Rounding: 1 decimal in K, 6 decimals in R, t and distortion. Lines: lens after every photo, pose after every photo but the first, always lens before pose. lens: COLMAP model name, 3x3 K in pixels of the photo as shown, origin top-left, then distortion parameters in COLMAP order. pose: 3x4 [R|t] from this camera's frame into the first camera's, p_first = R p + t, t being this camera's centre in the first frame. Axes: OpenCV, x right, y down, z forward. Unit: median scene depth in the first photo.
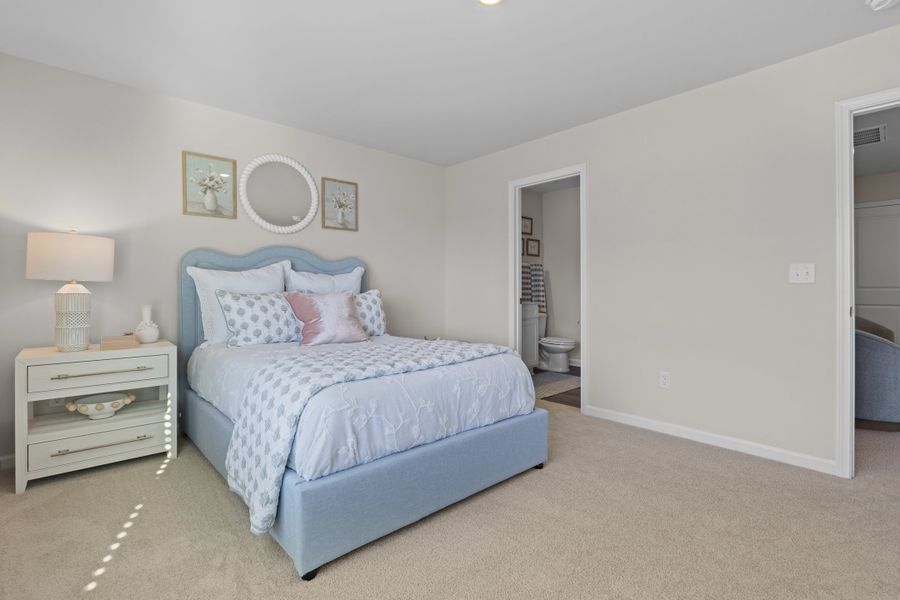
lens RADIAL K [[420.1, 0, 448.5], [0, 420.1, 291.1], [0, 0, 1]] dist [-0.003554, -0.000009]
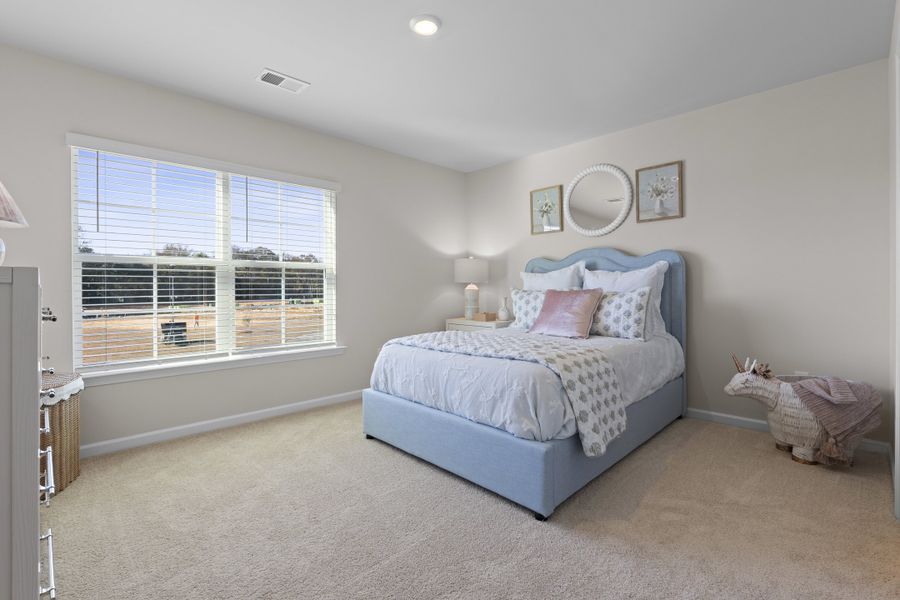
lens RADIAL K [[420.1, 0, 448.3], [0, 420.1, 295.8], [0, 0, 1]] dist [-0.003554, -0.000009]
pose [[0.023698, 0.021113, -0.999496, 0.747465], [-0.001932, 0.999776, 0.021073, -0.002977], [0.999717, 0.001432, 0.023734, 0.622680]]
